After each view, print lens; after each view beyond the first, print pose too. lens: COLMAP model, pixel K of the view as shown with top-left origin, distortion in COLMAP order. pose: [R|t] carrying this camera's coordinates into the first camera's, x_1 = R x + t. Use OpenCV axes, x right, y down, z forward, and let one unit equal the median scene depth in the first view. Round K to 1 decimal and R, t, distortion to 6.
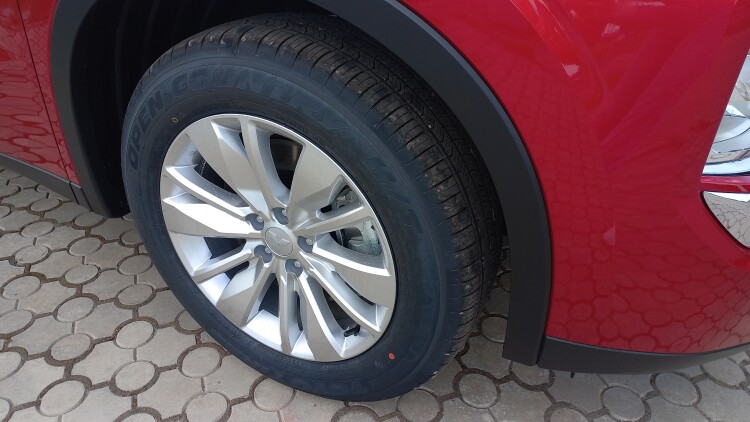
lens RADIAL K [[522.3, 0, 376.3], [0, 522.3, 211.5], [0, 0, 1]] dist [0.001975, 0.002720]
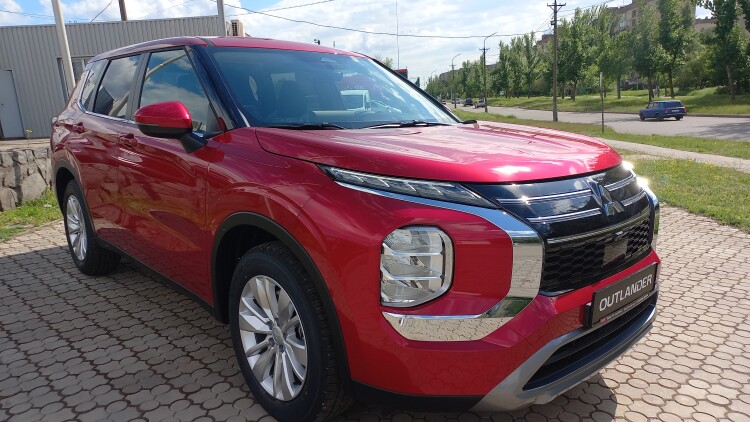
lens RADIAL K [[522.3, 0, 374.4], [0, 522.3, 209.8], [0, 0, 1]] dist [0.001975, 0.002720]
pose [[0.935616, 0.032121, -0.351554, 0.935541], [-0.161723, 0.924207, -0.345960, 0.257181], [0.313796, 0.380540, 0.869898, -0.973257]]
